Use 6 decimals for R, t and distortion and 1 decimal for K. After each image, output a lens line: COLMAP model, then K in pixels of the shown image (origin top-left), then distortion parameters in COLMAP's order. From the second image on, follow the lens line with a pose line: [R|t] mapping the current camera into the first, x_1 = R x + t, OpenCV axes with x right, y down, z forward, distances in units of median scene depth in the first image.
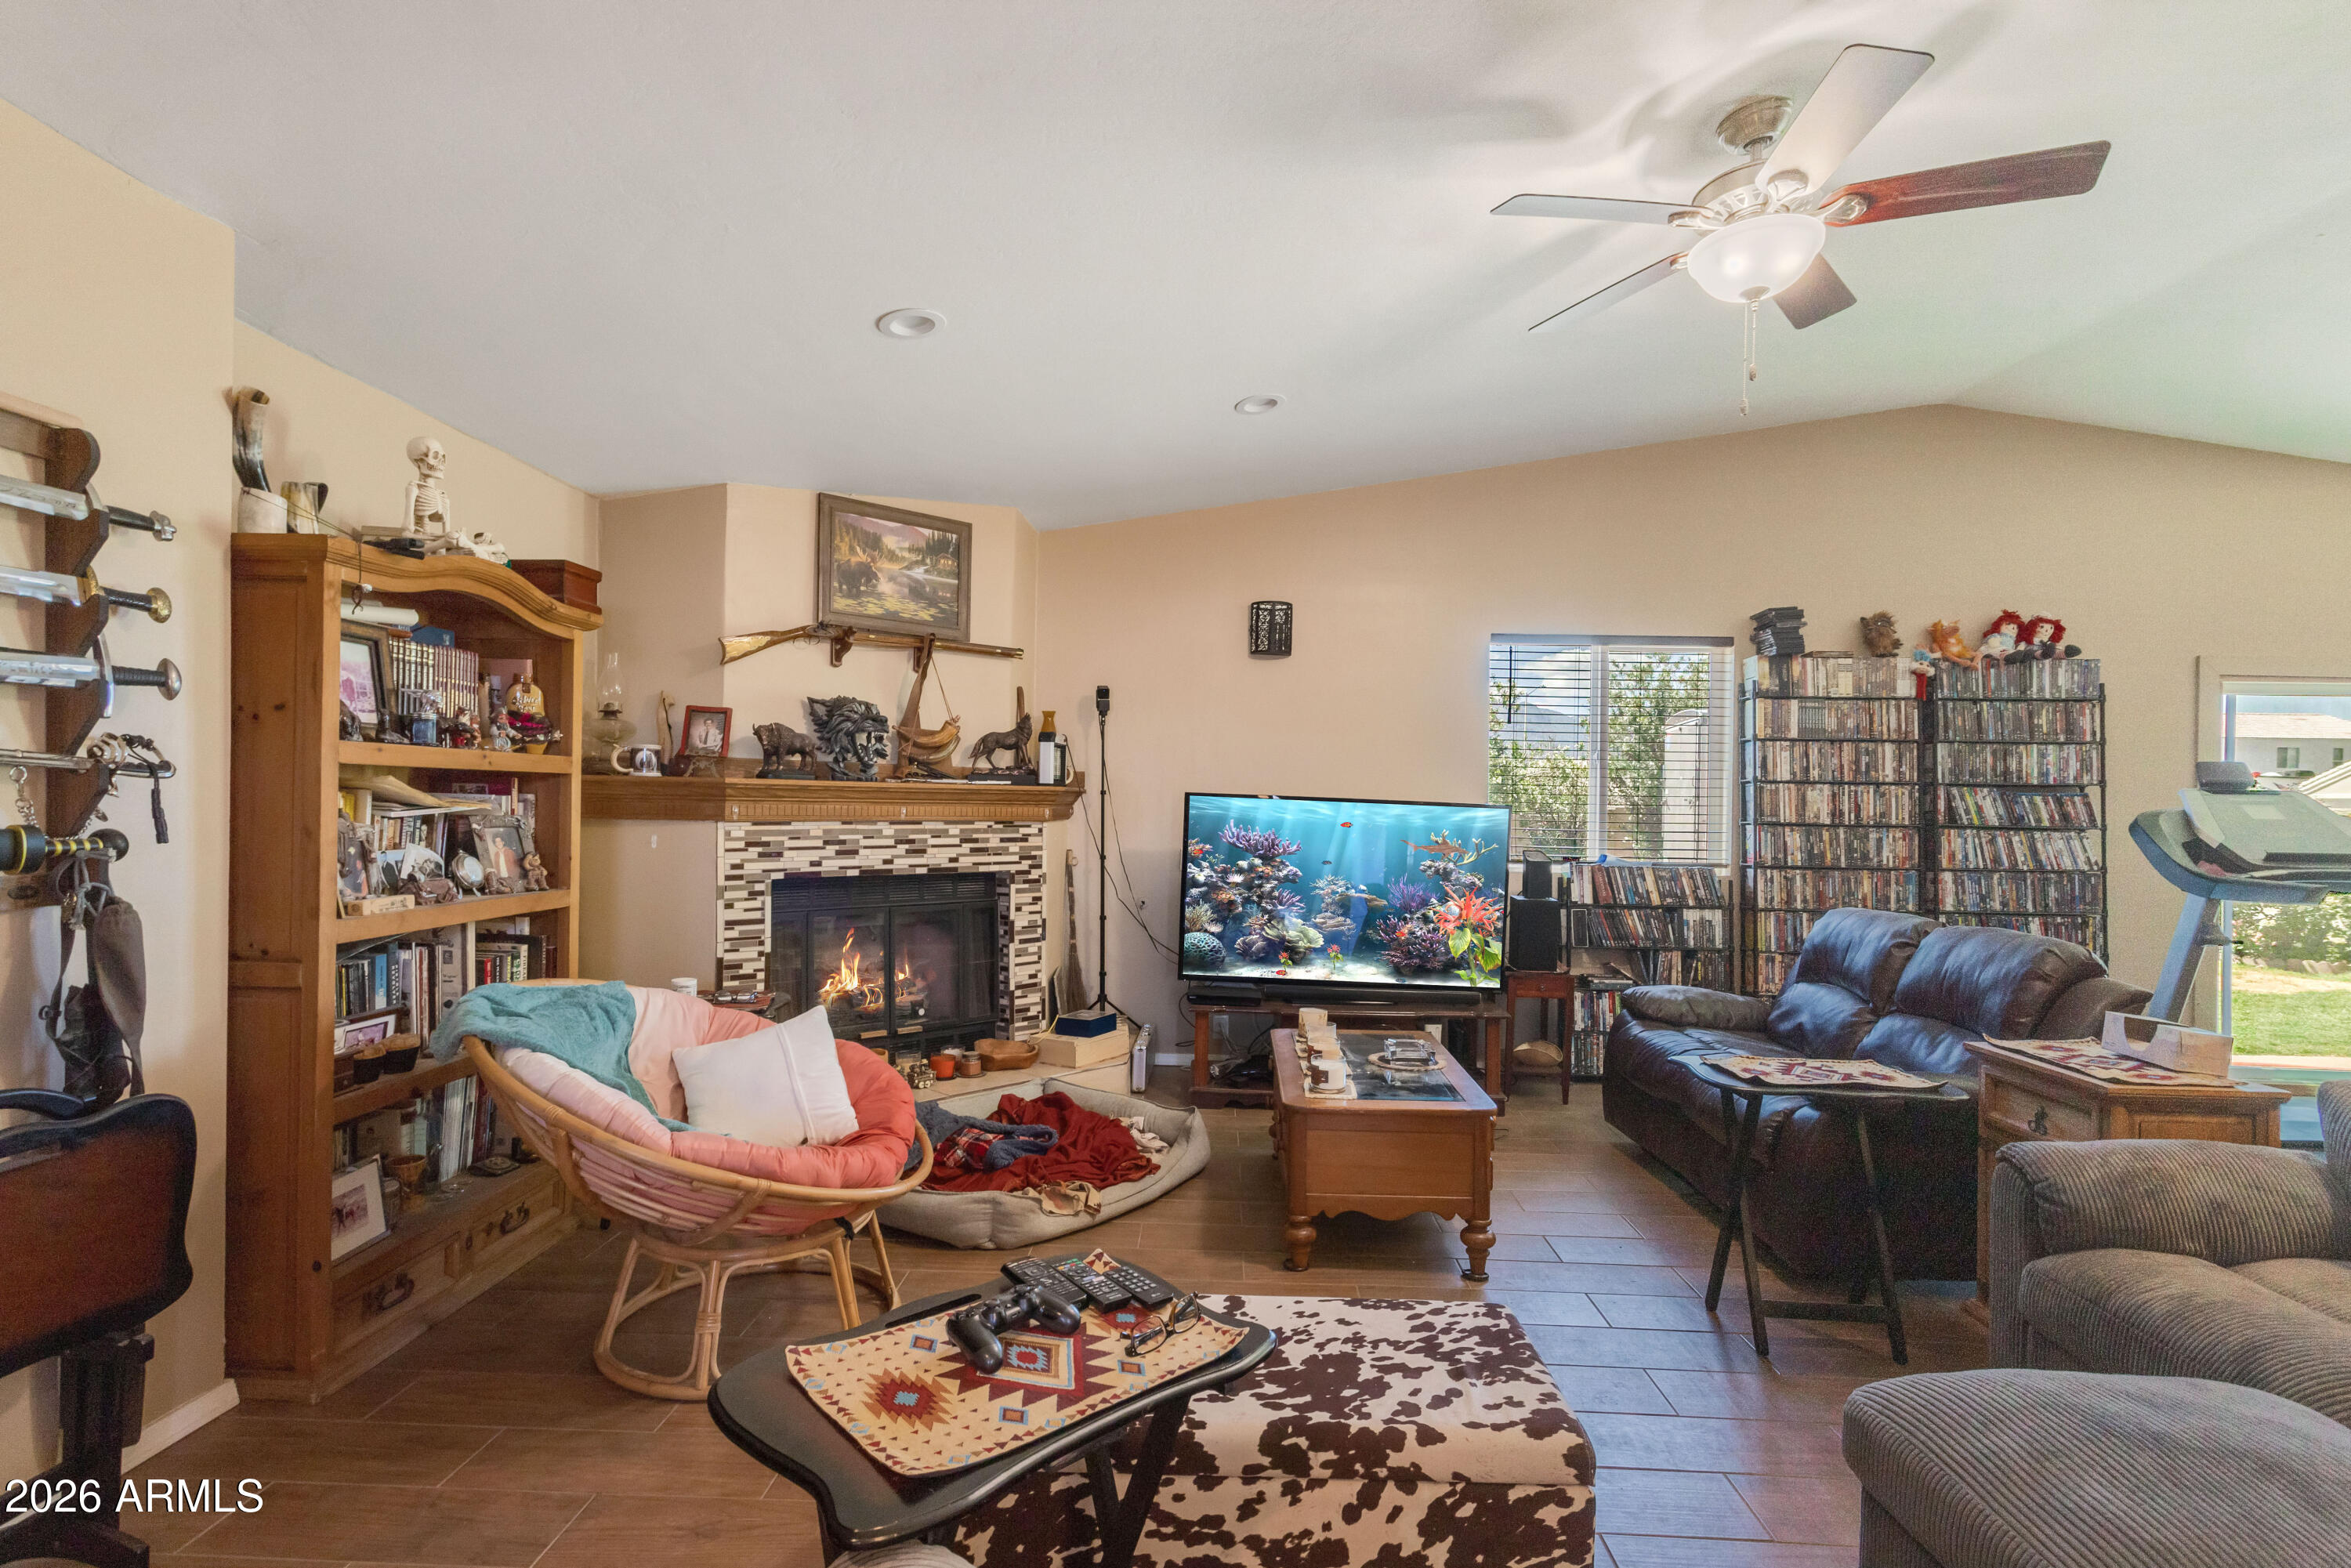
lens RADIAL K [[1134.6, 0, 1170.8], [0, 1134.6, 800.6], [0, 0, 1]] dist [0.009956, 0.000188]
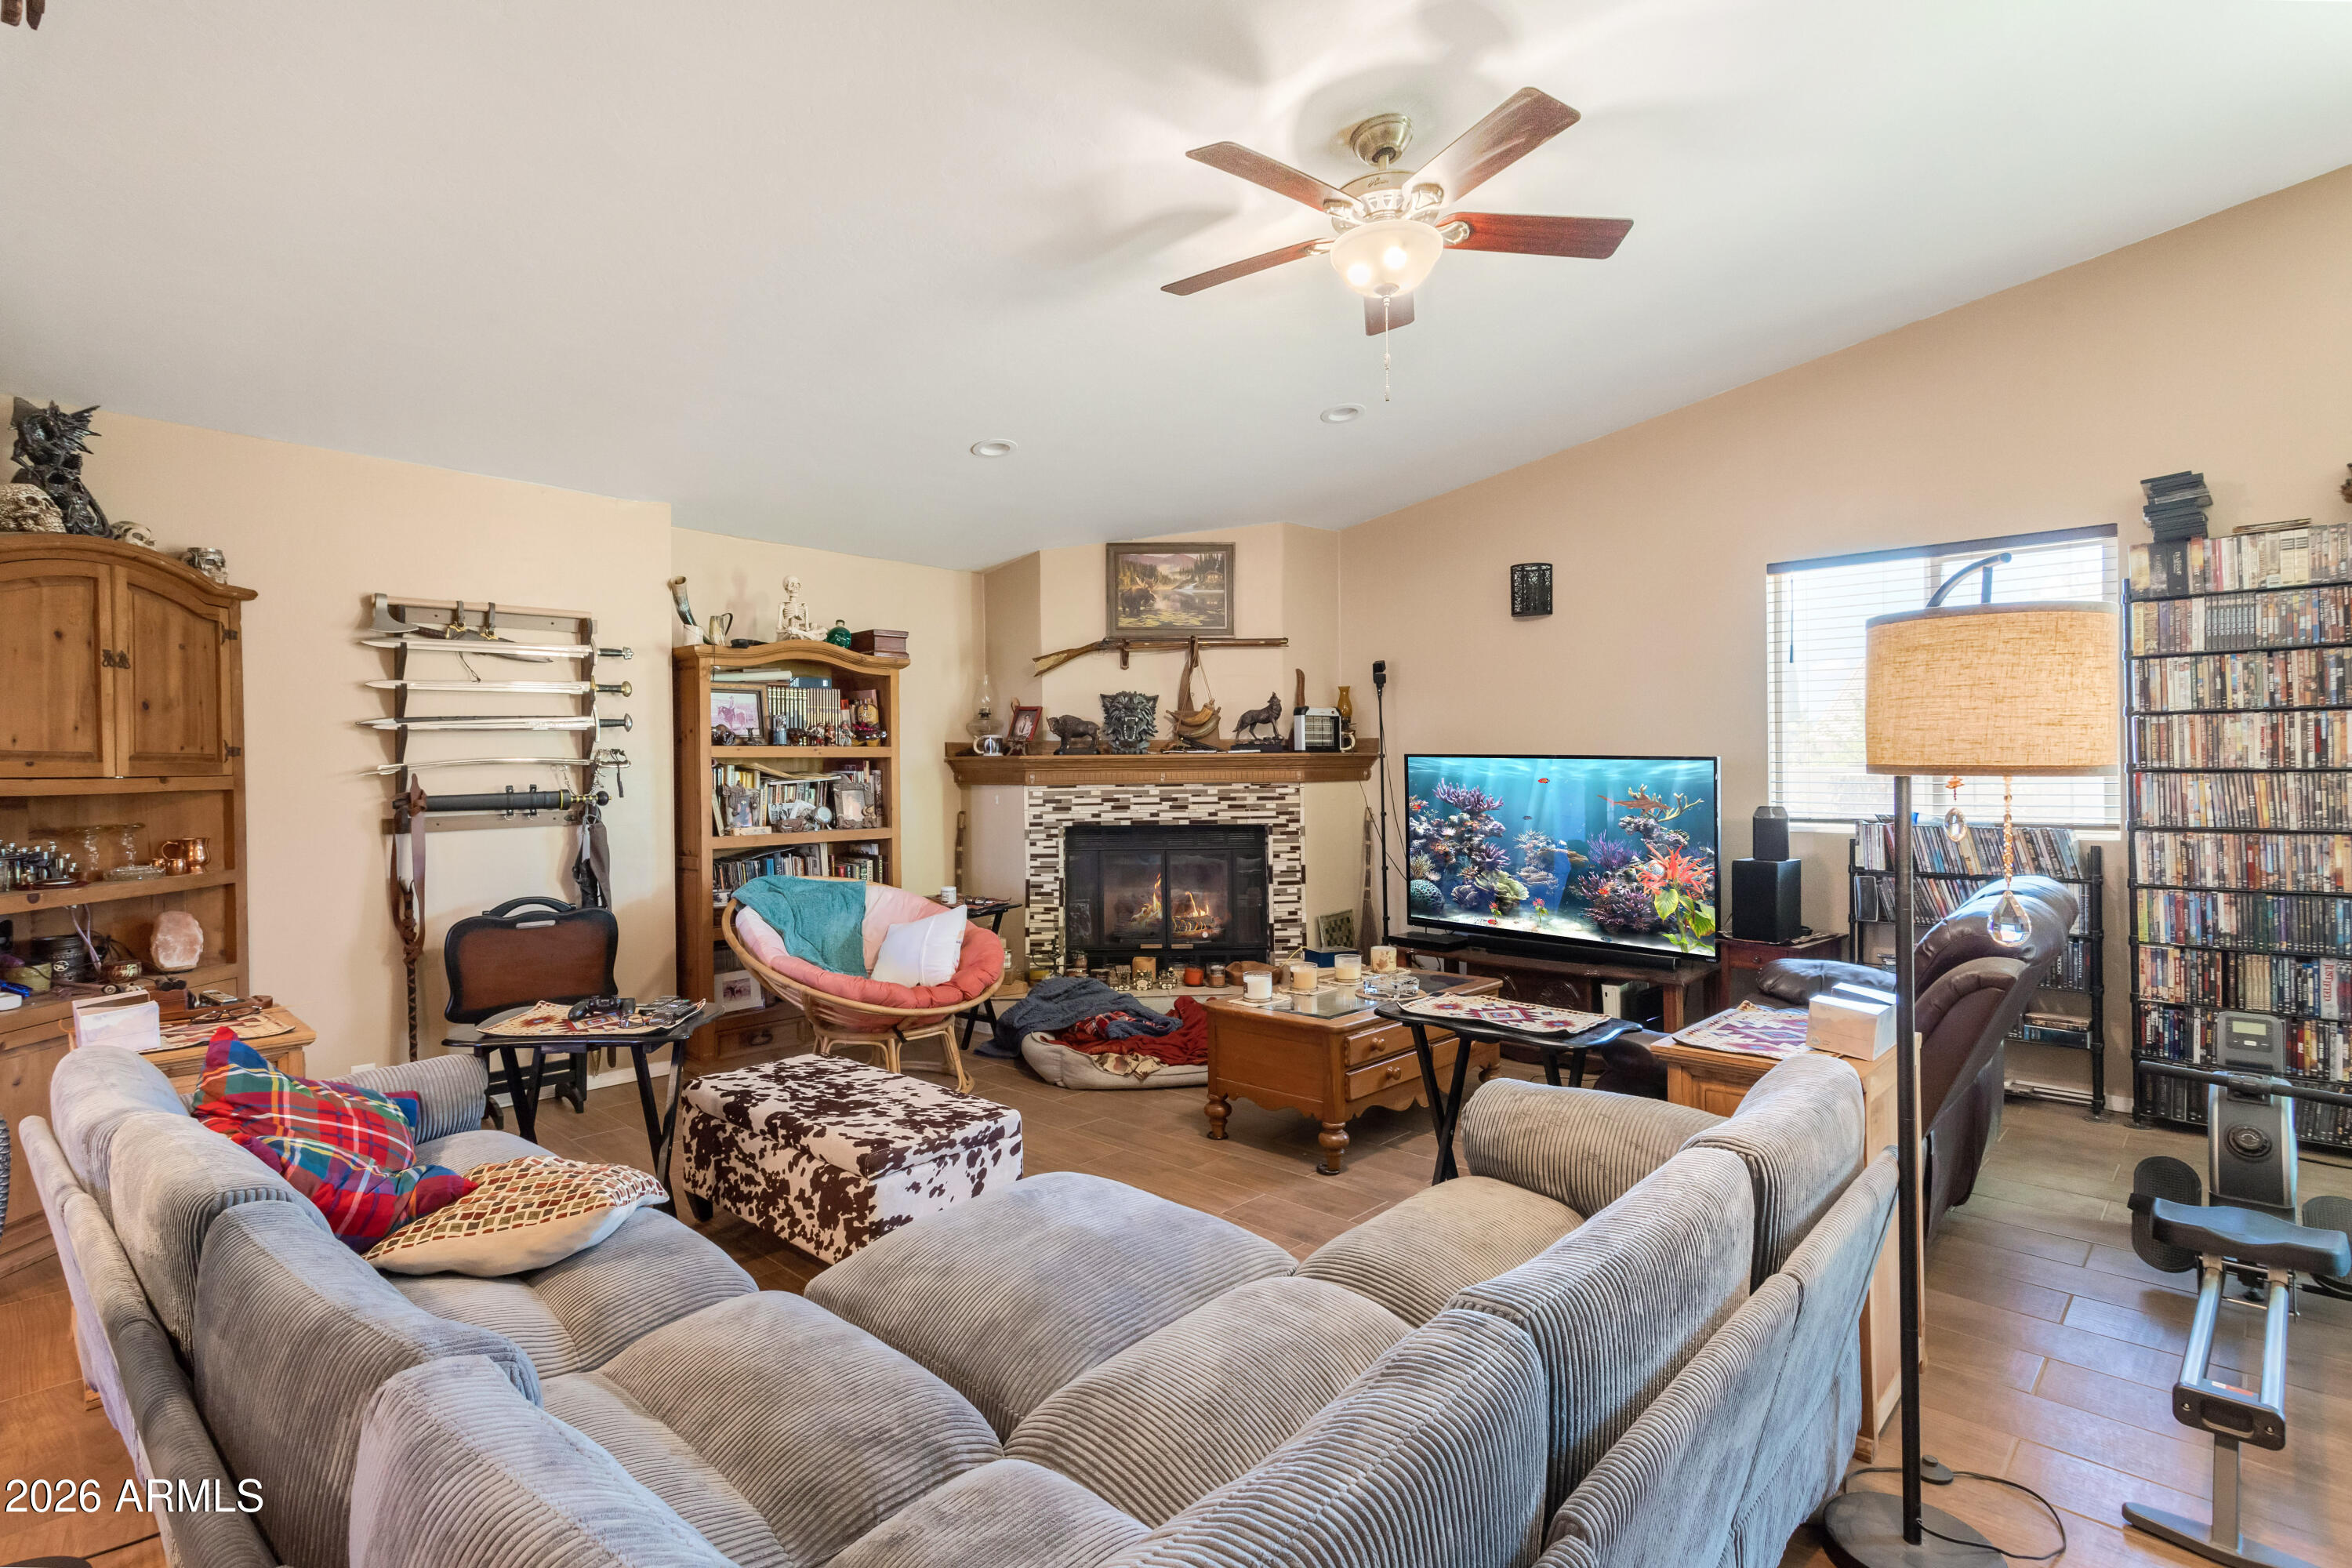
lens RADIAL K [[1135.1, 0, 1155.1], [0, 1135.1, 759.9], [0, 0, 1]] dist [0.009956, 0.000188]
pose [[0.750913, -0.028907, -0.659768, 0.560696], [0.024395, 0.999574, -0.016029, 0.010350], [0.659950, -0.004058, 0.751299, 0.013647]]
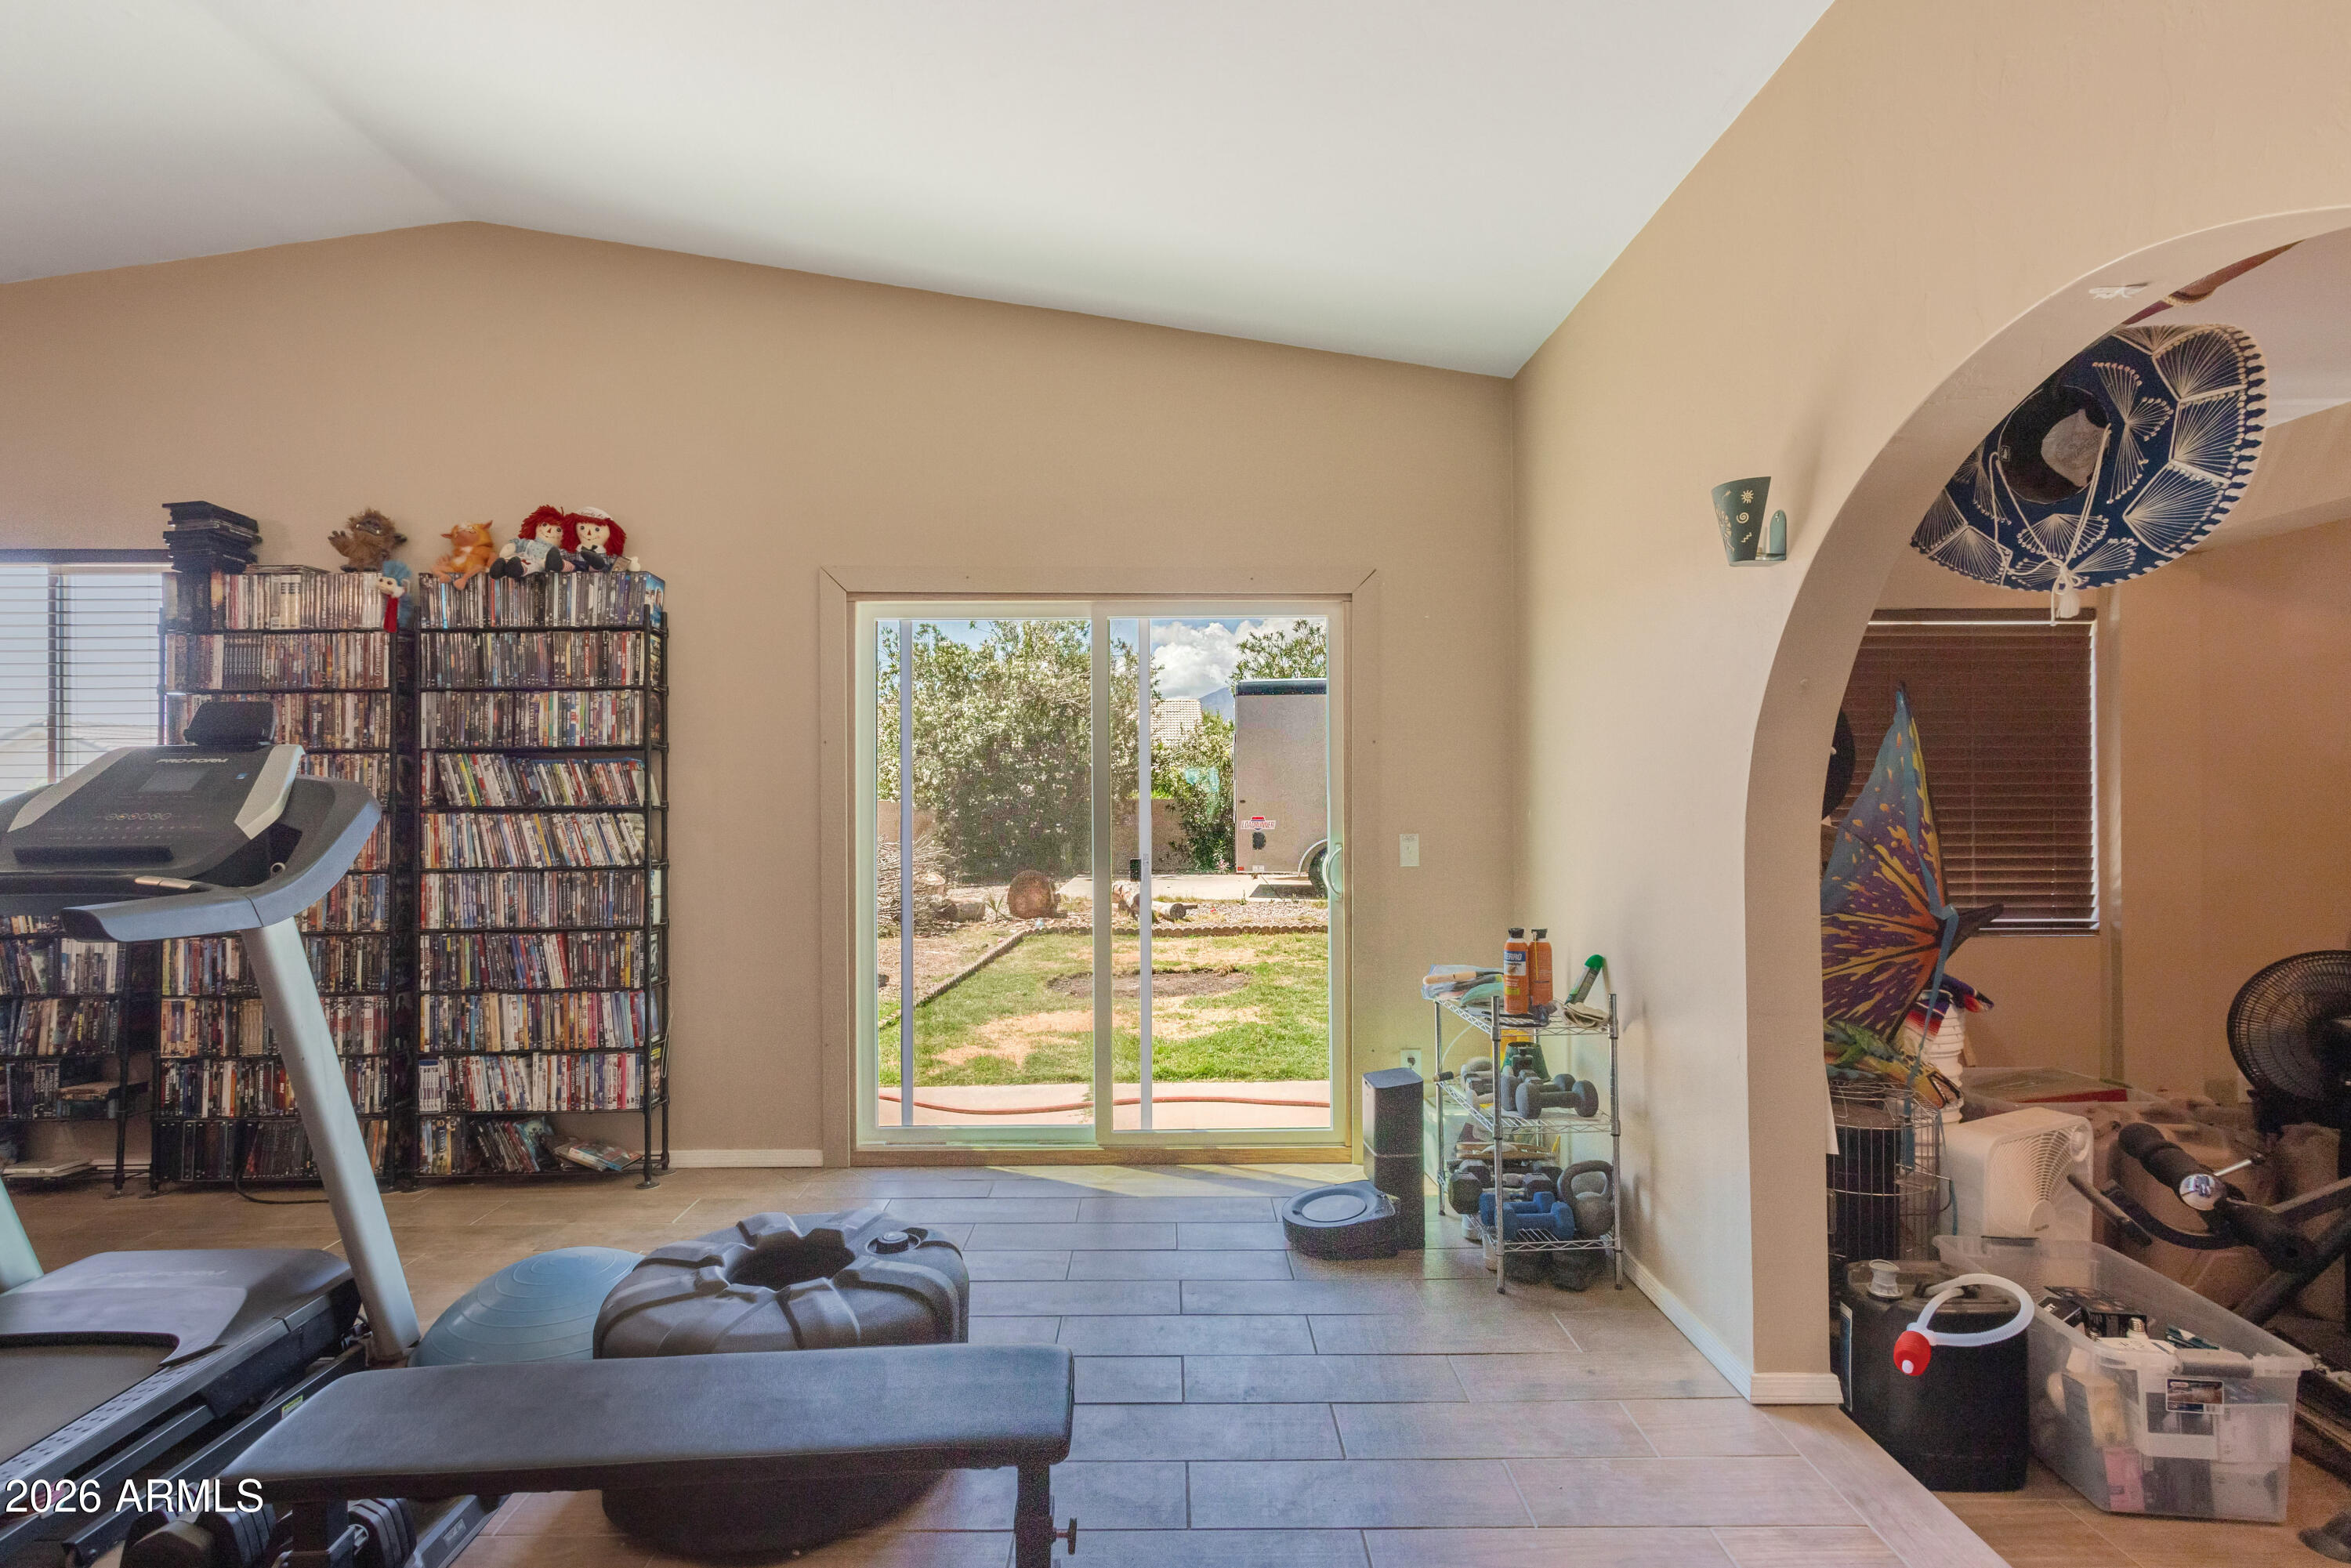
lens RADIAL K [[1134.6, 0, 1174.6], [0, 1134.6, 788.1], [0, 0, 1]] dist [0.009956, 0.000188]
pose [[0.998450, -0.025227, 0.049609, 1.167209], [0.025023, 0.999676, 0.004742, 0.018375], [-0.049713, -0.003493, 0.998757, 0.284851]]
